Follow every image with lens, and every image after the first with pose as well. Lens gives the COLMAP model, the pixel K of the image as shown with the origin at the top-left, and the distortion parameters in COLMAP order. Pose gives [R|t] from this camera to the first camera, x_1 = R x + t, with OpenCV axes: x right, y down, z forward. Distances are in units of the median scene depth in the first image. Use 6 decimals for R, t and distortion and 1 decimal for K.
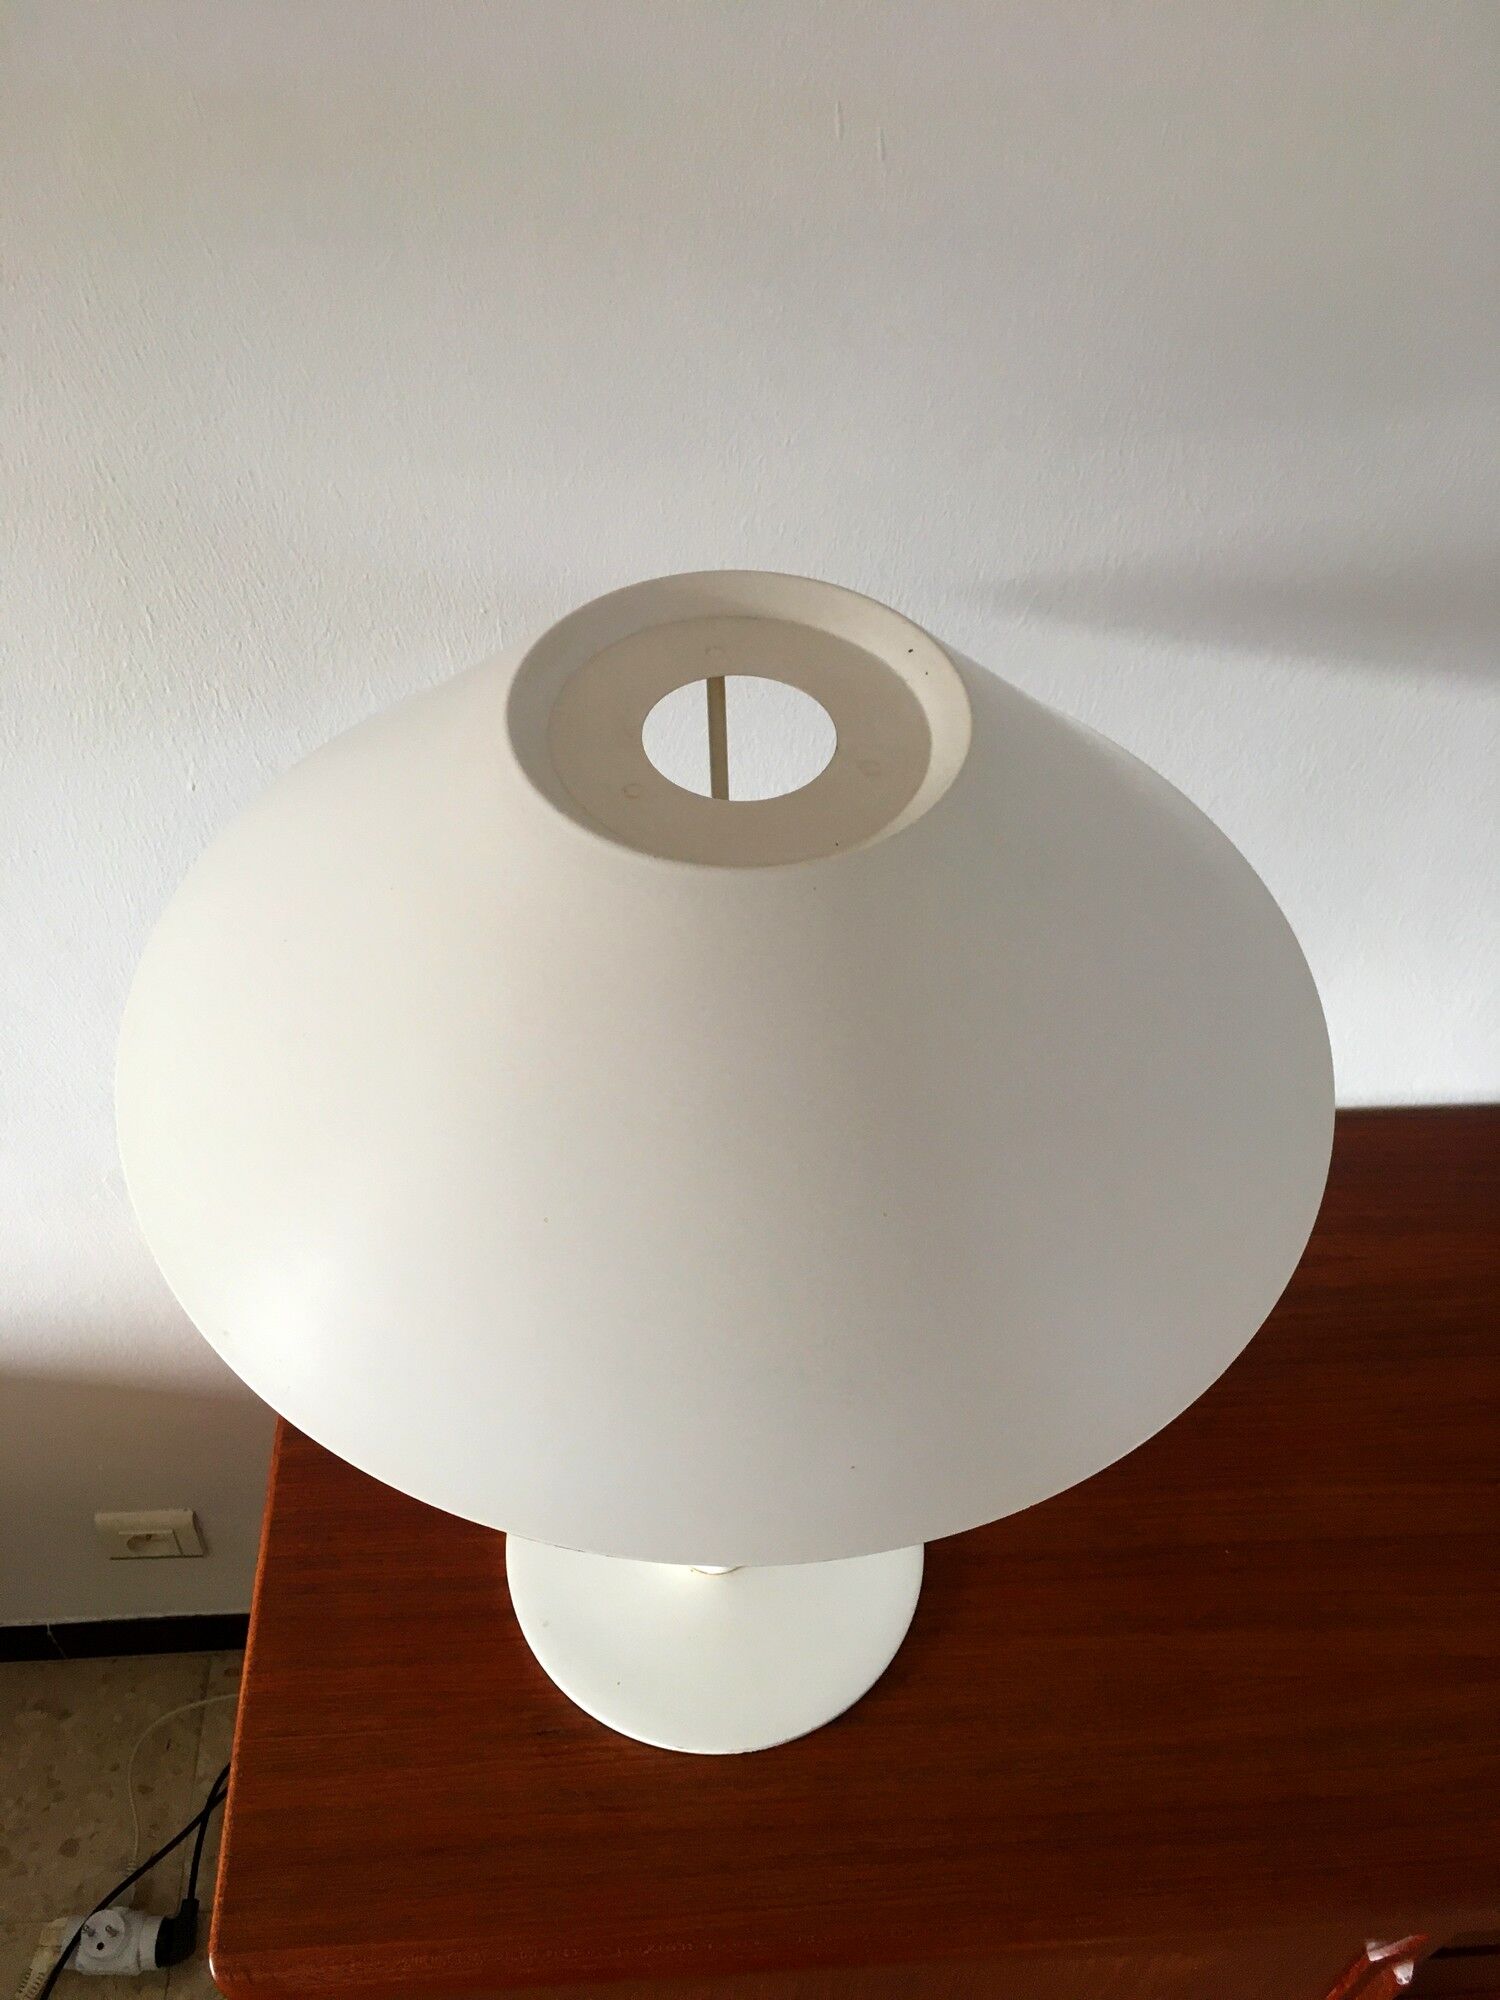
lens RADIAL K [[1704.9, 0, 750.0], [0, 1704.9, 1000.0], [0, 0, 1]] dist [0.055892, -0.107845]
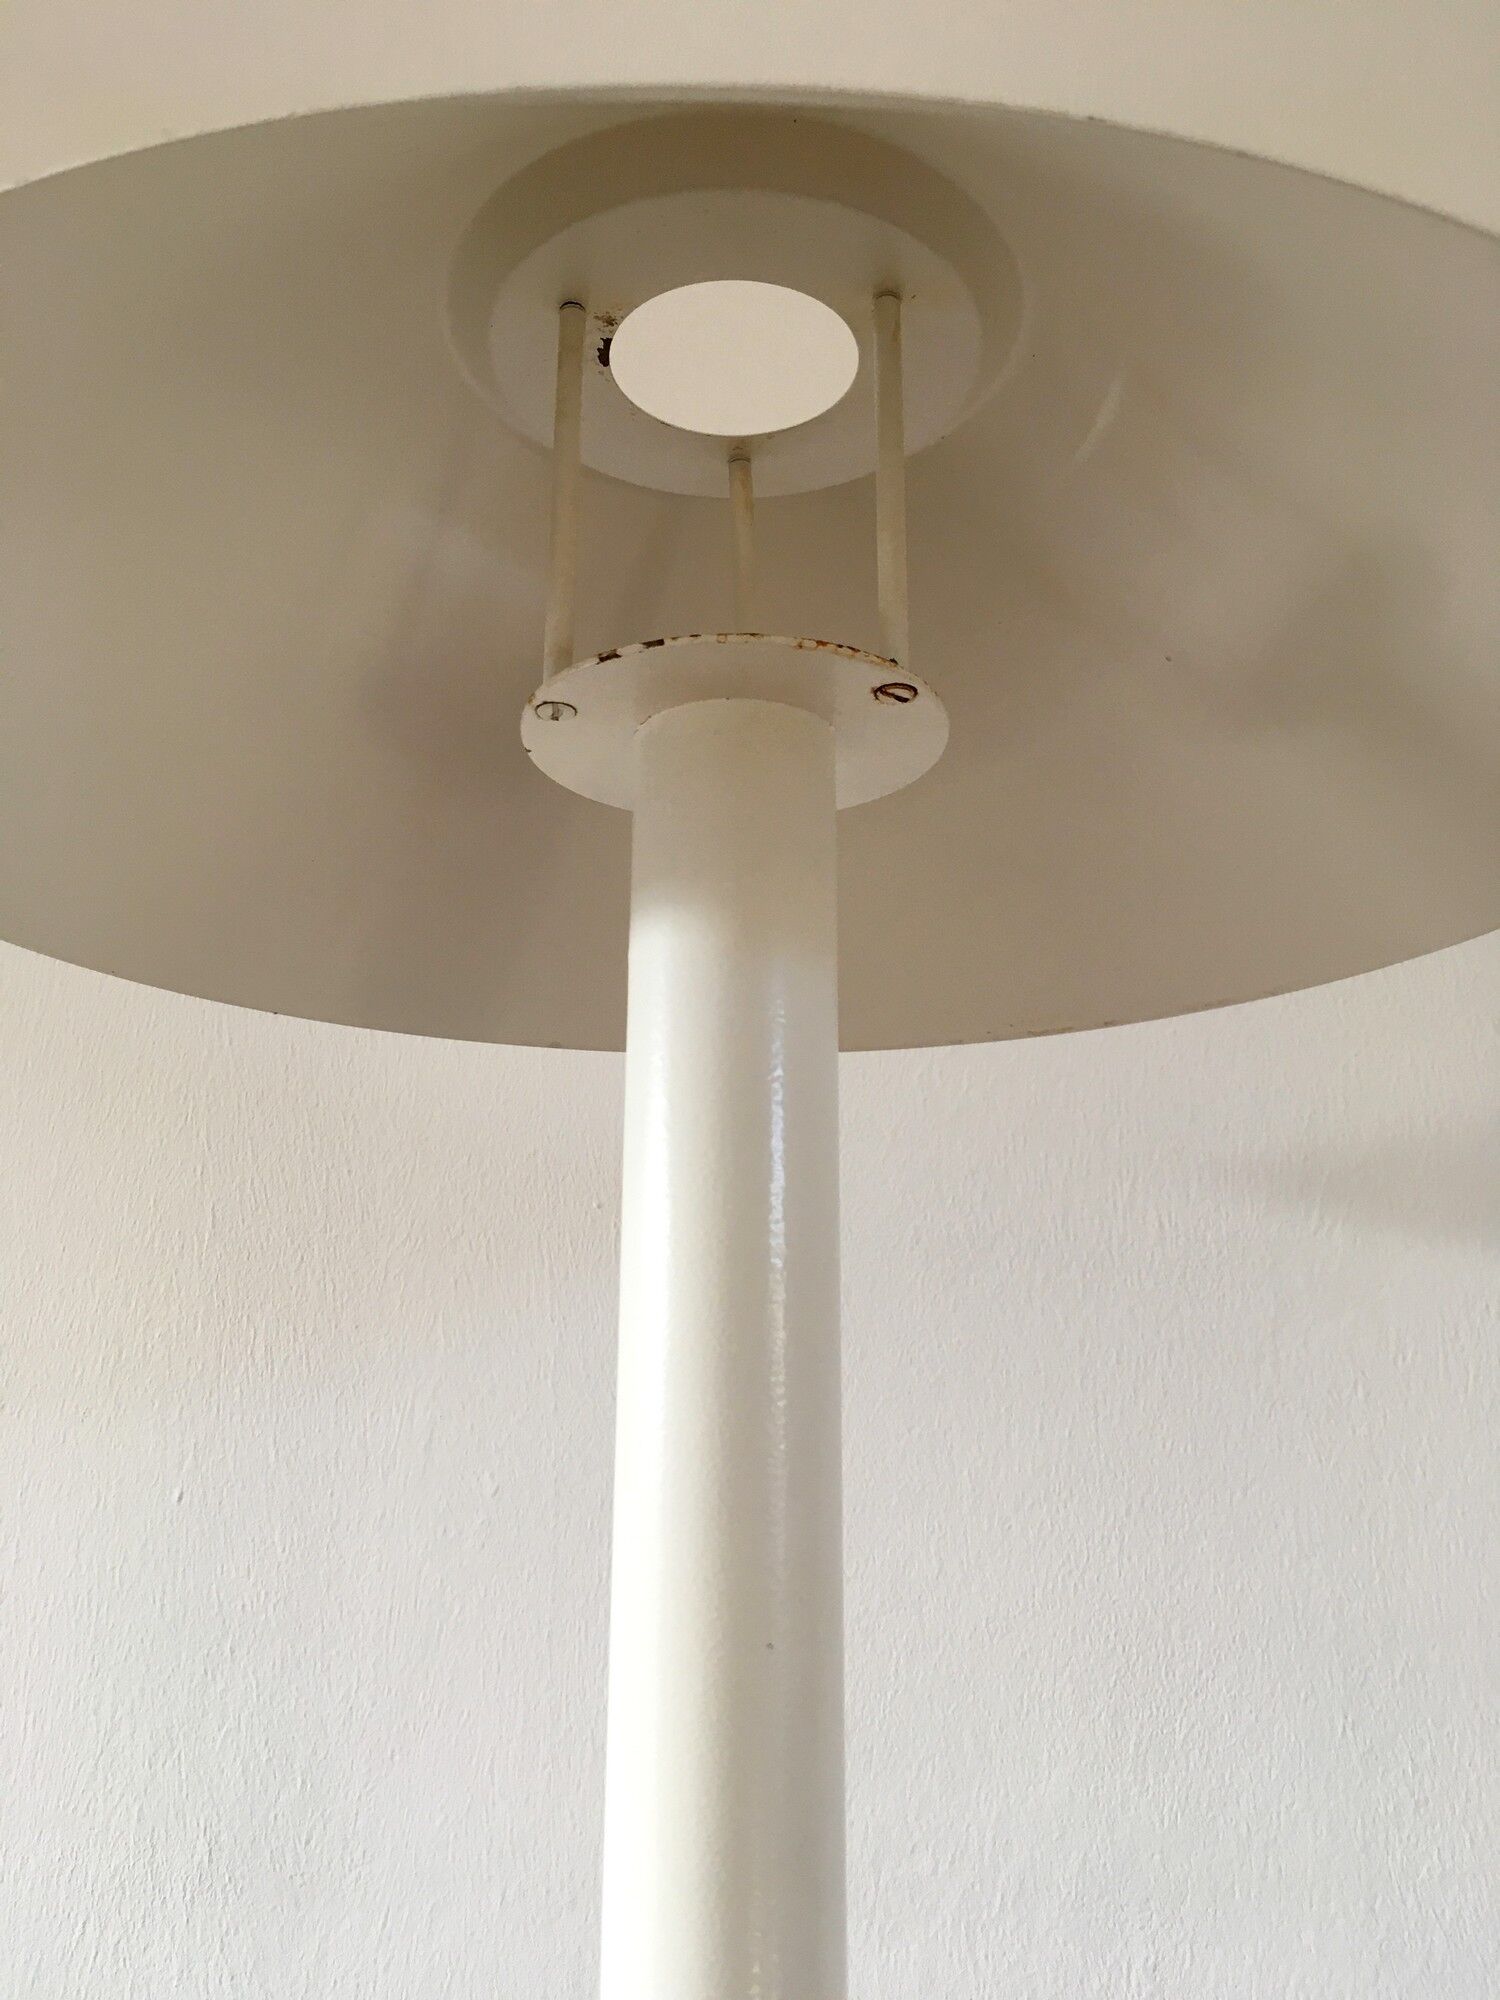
lens RADIAL K [[1704.9, 0, 750.0], [0, 1704.9, 1000.0], [0, 0, 1]] dist [0.055892, -0.107845]
pose [[0.974099, -0.095664, -0.204890, 0.085938], [-0.146498, 0.423230, -0.894100, 0.433116], [0.172249, 0.900958, 0.398253, 0.605868]]
